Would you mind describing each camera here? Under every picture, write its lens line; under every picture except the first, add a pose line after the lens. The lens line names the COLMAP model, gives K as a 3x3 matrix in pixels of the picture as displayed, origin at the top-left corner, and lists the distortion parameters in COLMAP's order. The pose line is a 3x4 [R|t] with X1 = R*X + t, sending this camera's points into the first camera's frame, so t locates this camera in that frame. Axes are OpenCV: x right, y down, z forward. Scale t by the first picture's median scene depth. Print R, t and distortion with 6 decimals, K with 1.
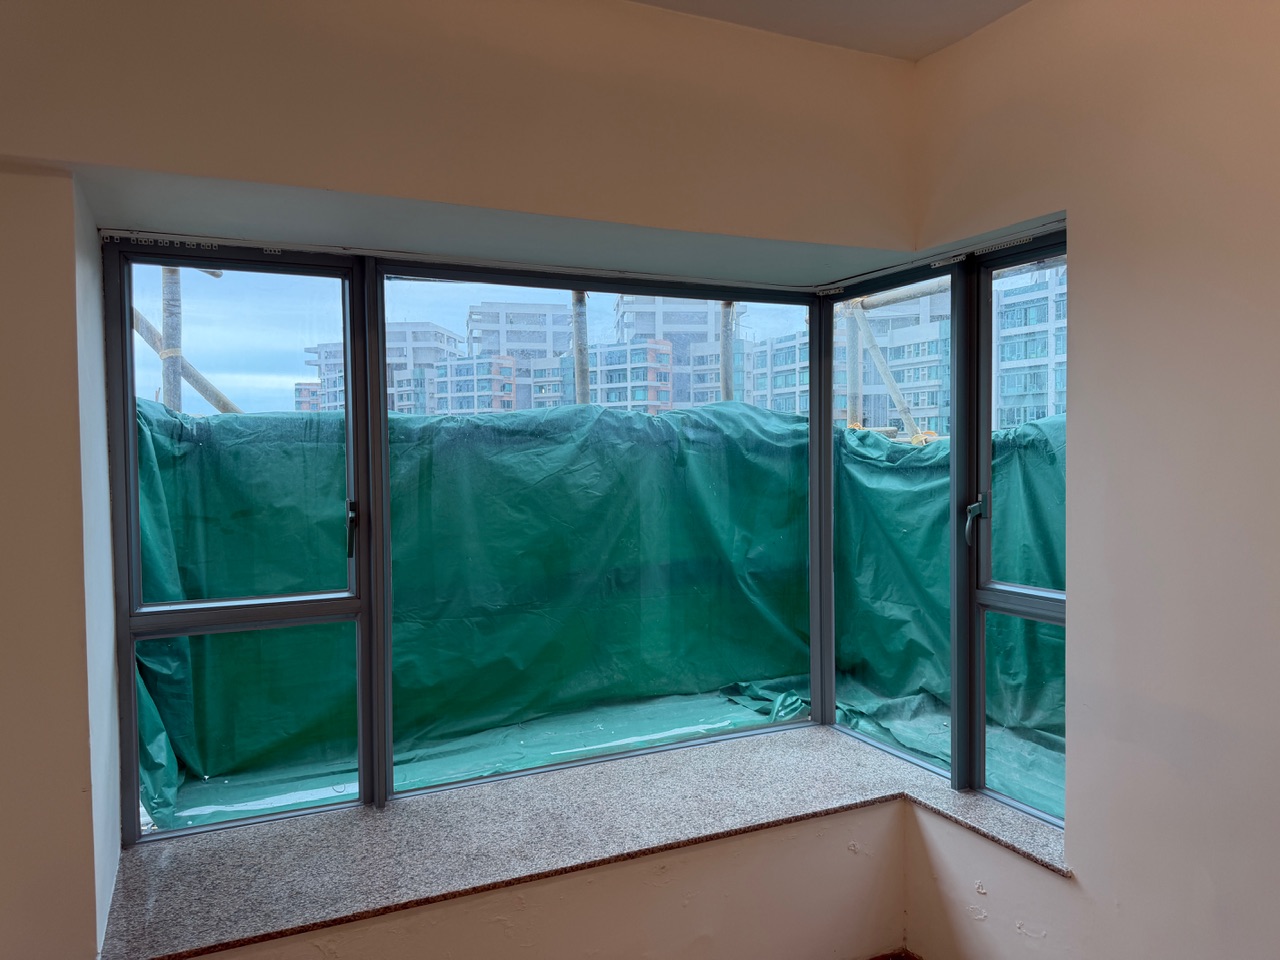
lens RADIAL K [[917.8, 0, 638.5], [0, 917.8, 480.5], [0, 0, 1]] dist [0.013729, -0.021206]
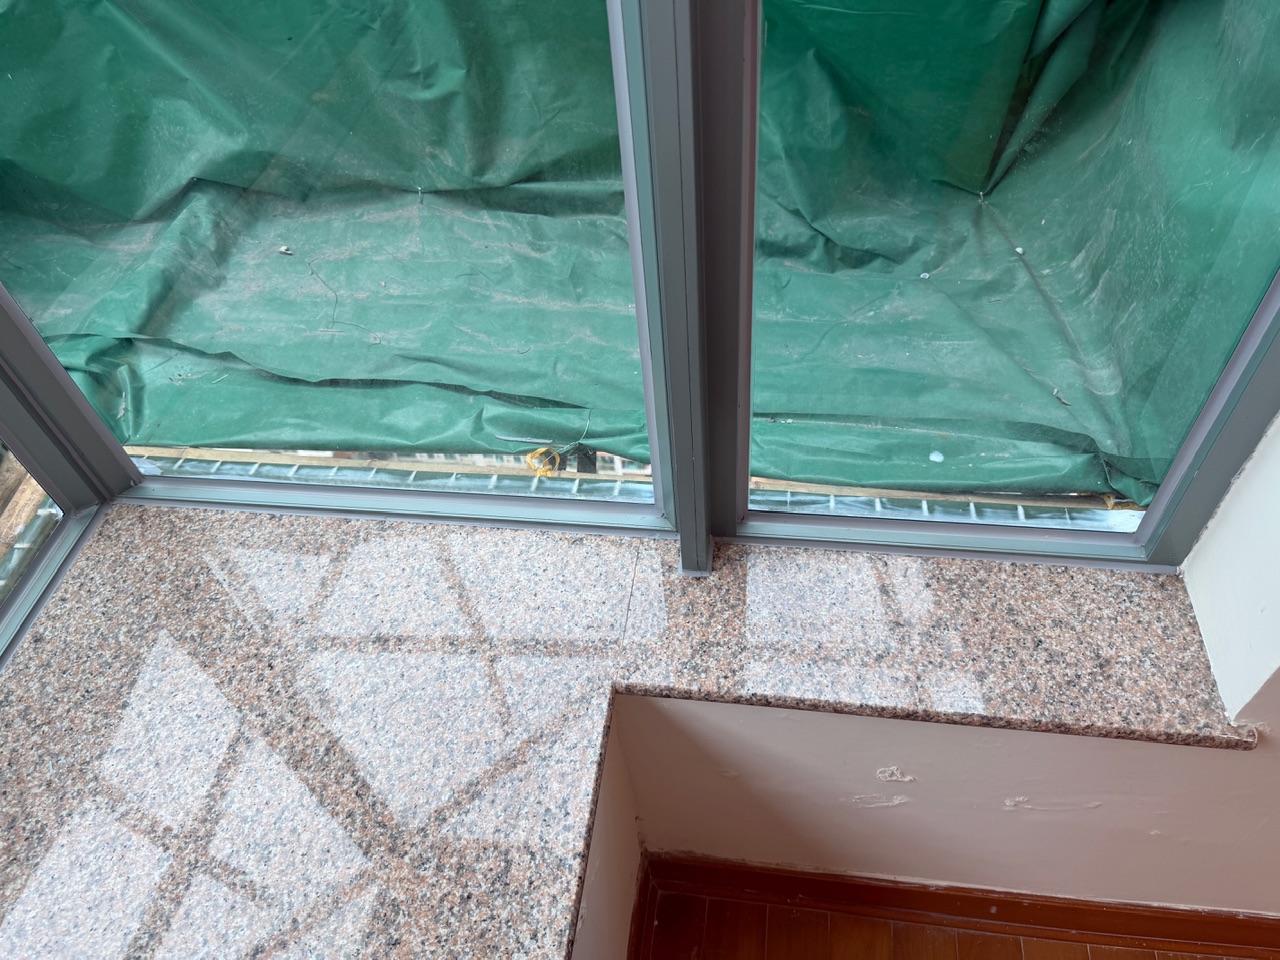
lens RADIAL K [[917.8, 0, 639.0], [0, 917.8, 484.9], [0, 0, 1]] dist [0.013729, -0.021206]
pose [[0.553404, -0.652539, 0.517626, 0.135385], [0.101184, 0.669531, 0.735860, 0.045287], [-0.826744, -0.354852, 0.436548, 0.682145]]
